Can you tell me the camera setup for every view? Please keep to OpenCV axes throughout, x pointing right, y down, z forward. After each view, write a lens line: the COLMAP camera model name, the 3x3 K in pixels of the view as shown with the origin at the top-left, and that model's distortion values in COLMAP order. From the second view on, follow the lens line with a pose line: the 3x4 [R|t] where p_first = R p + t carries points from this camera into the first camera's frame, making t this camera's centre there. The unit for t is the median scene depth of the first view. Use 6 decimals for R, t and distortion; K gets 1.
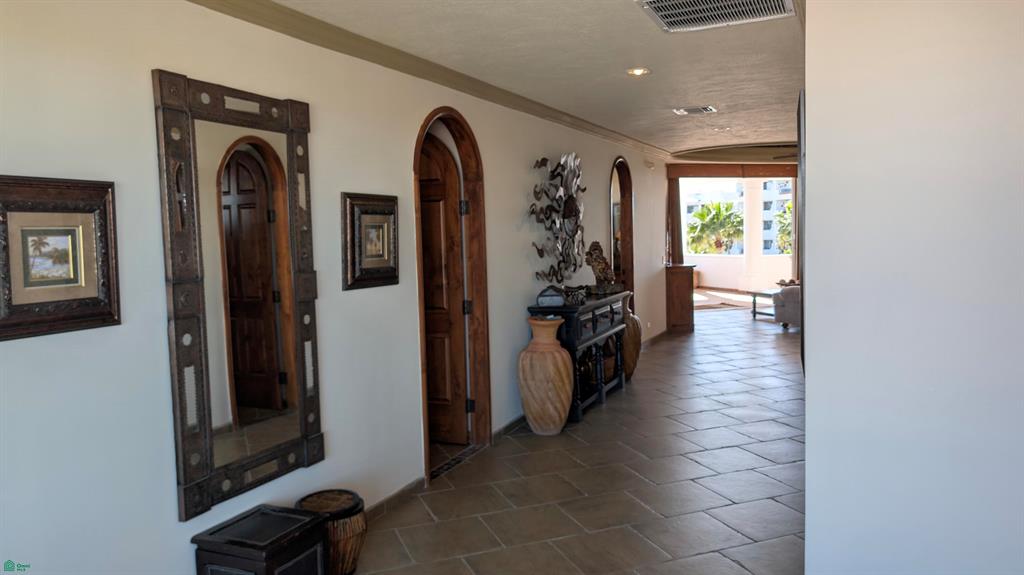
lens RADIAL K [[734.4, 0, 512.0], [0, 734.4, 287.5], [0, 0, 1]] dist [-0.002735, -0.000635]
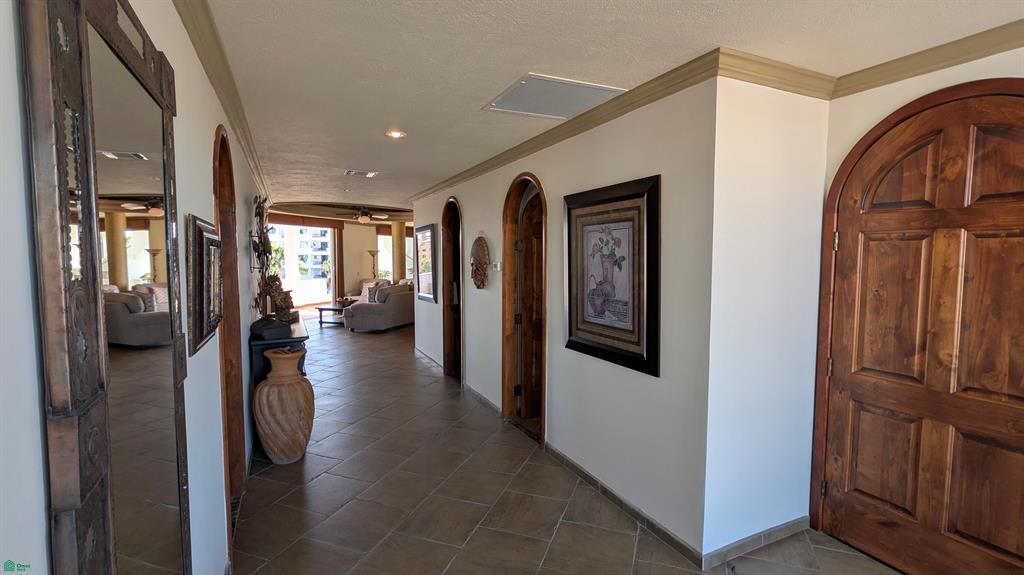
lens RADIAL K [[465.1, 0, 512.0], [0, 465.1, 287.5], [0, 0, 1]] dist [-0.000258, -0.000108]
pose [[0.641380, -0.024026, 0.766847, -0.255984], [0.041342, 0.999140, -0.003274, -0.032437], [-0.766109, 0.033803, 0.641821, 0.338358]]
